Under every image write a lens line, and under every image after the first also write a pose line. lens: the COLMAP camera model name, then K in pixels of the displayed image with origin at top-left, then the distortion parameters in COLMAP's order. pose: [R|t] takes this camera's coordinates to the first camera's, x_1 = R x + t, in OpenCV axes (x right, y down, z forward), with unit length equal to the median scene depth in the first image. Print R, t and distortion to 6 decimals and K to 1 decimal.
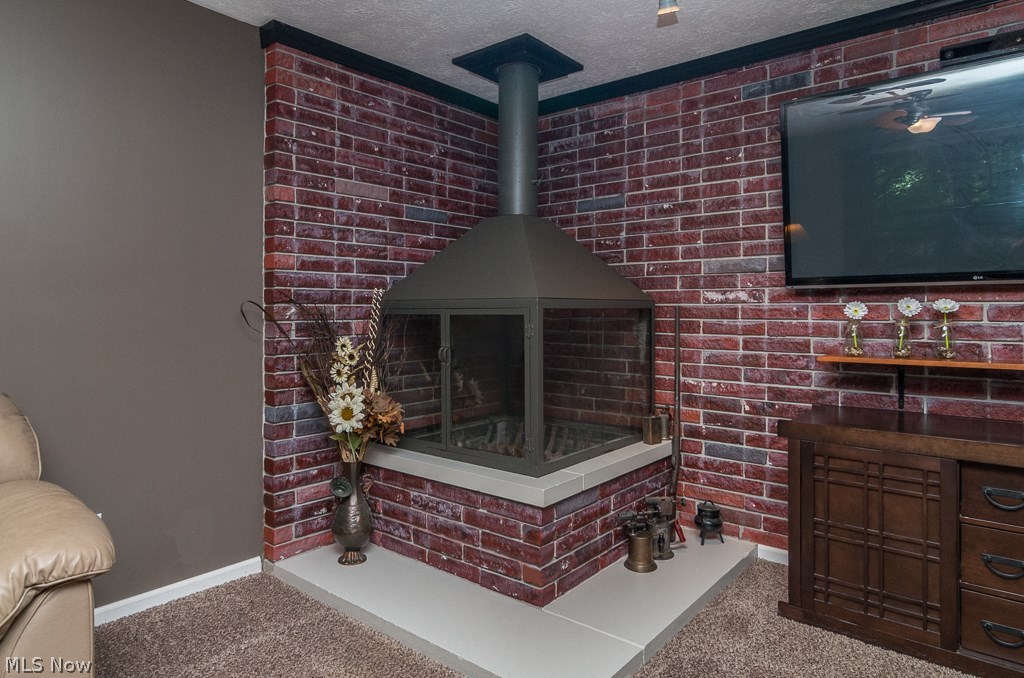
lens RADIAL K [[634.3, 0, 511.6], [0, 634.3, 310.4], [0, 0, 1]] dist [0.001090, 0.000029]
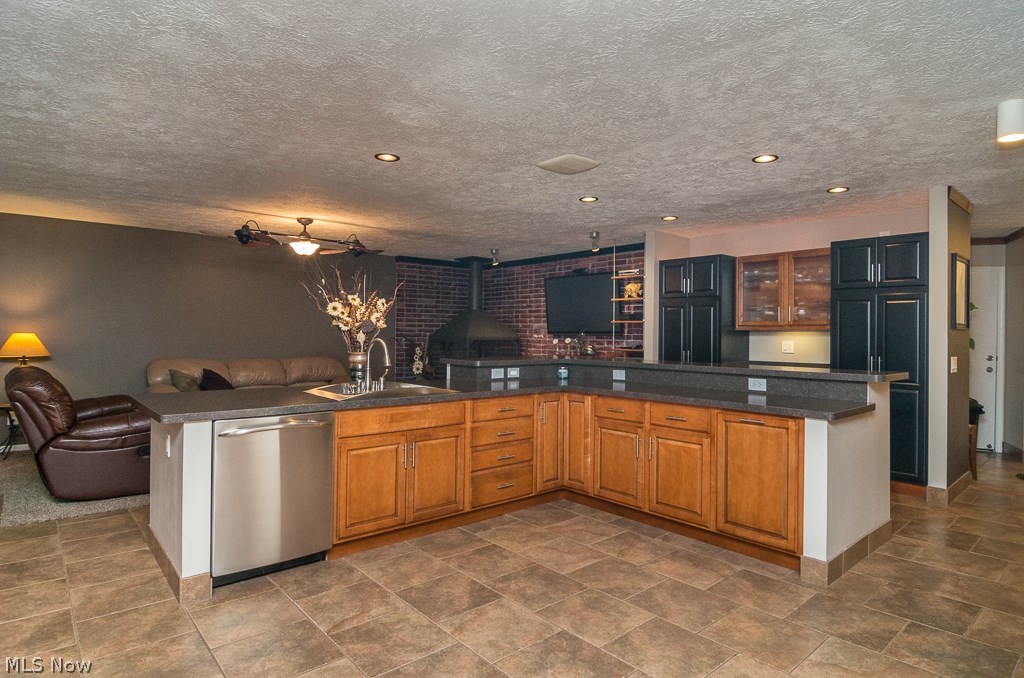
lens RADIAL K [[597.3, 0, 512.2], [0, 597.3, 327.5], [0, 0, 1]] dist [-0.003243, -0.001384]
pose [[0.984488, 0.008062, -0.175267, 0.718785], [-0.010248, 0.999881, -0.011570, -0.029237], [0.175153, 0.013187, 0.984453, -1.870583]]
